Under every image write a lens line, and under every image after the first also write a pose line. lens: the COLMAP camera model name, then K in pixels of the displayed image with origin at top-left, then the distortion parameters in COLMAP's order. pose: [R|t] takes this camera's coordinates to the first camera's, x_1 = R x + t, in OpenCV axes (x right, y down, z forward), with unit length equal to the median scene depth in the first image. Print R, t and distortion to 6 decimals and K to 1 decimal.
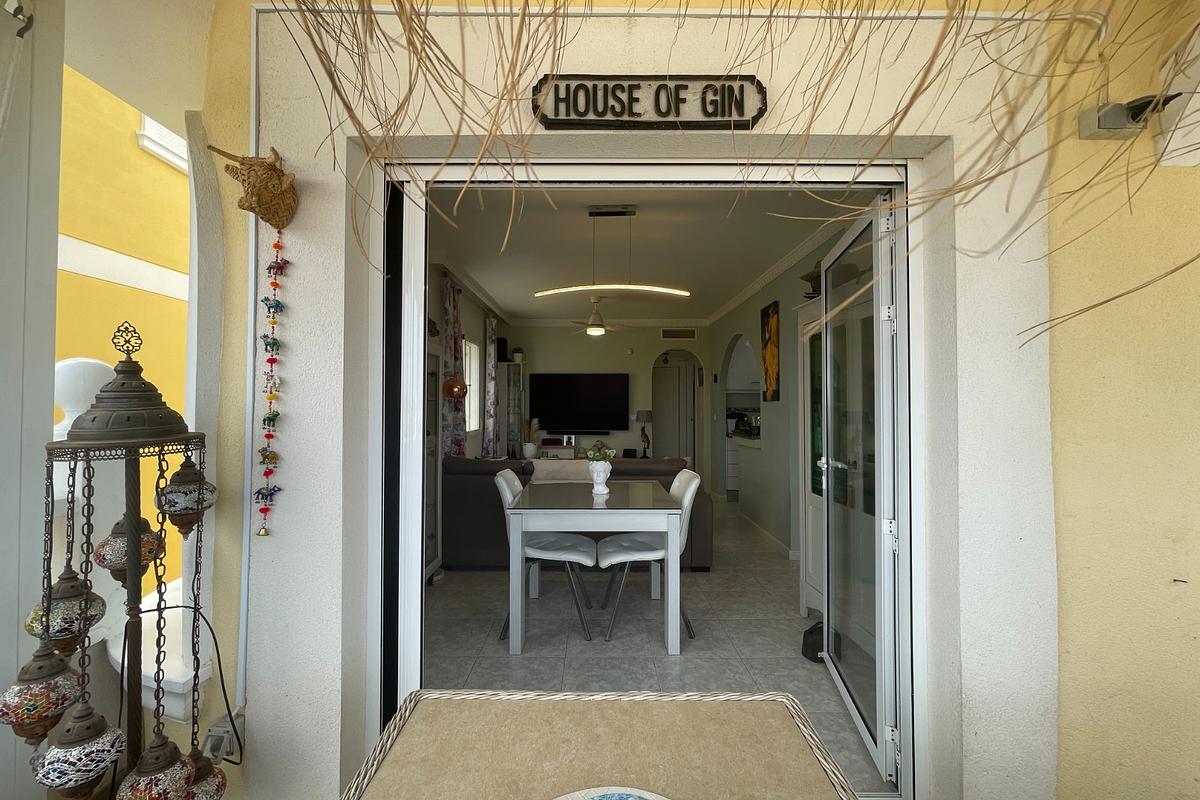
lens RADIAL K [[481.3, 0, 594.6], [0, 481.3, 398.2], [0, 0, 1]] dist [-0.003031, 0.000429]
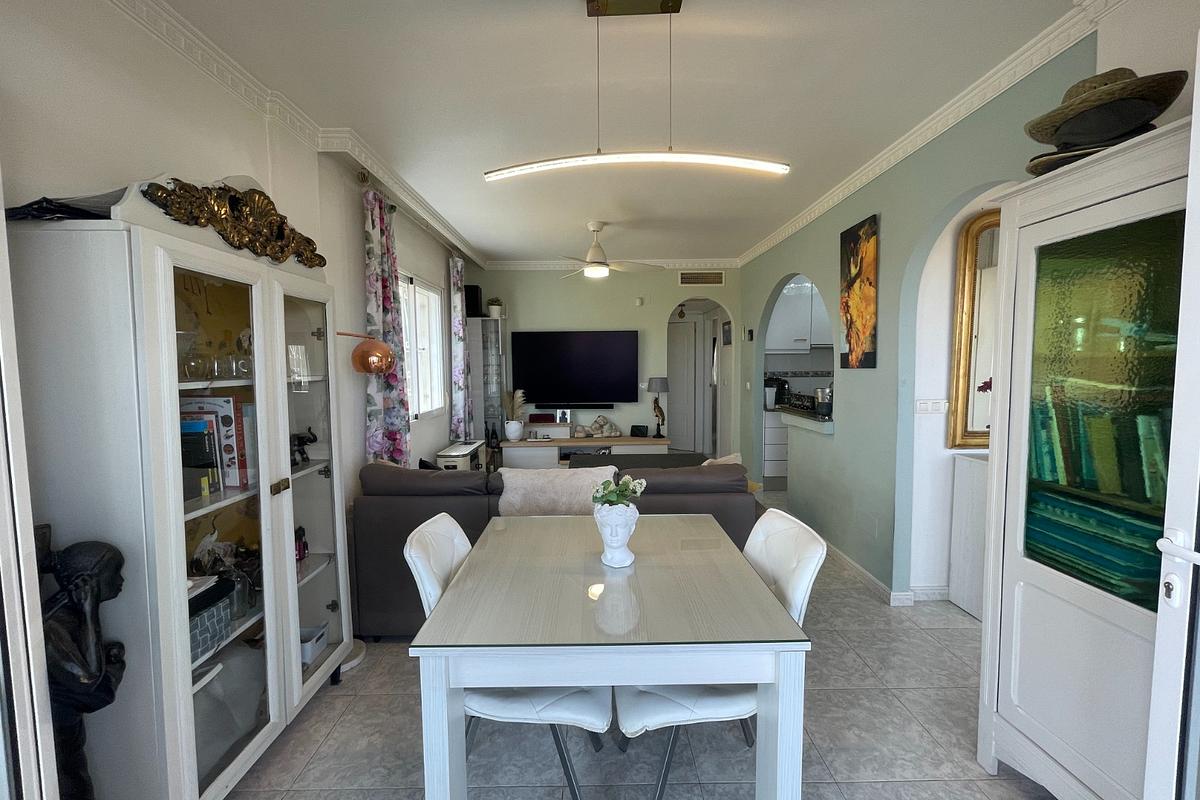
lens RADIAL K [[481.3, 0, 594.6], [0, 481.3, 398.2], [0, 0, 1]] dist [-0.003031, 0.000429]
pose [[0.999907, -0.012519, 0.005439, -0.005731], [0.012001, 0.996162, 0.086700, -0.010958], [-0.006503, -0.086626, 0.996220, 0.228723]]
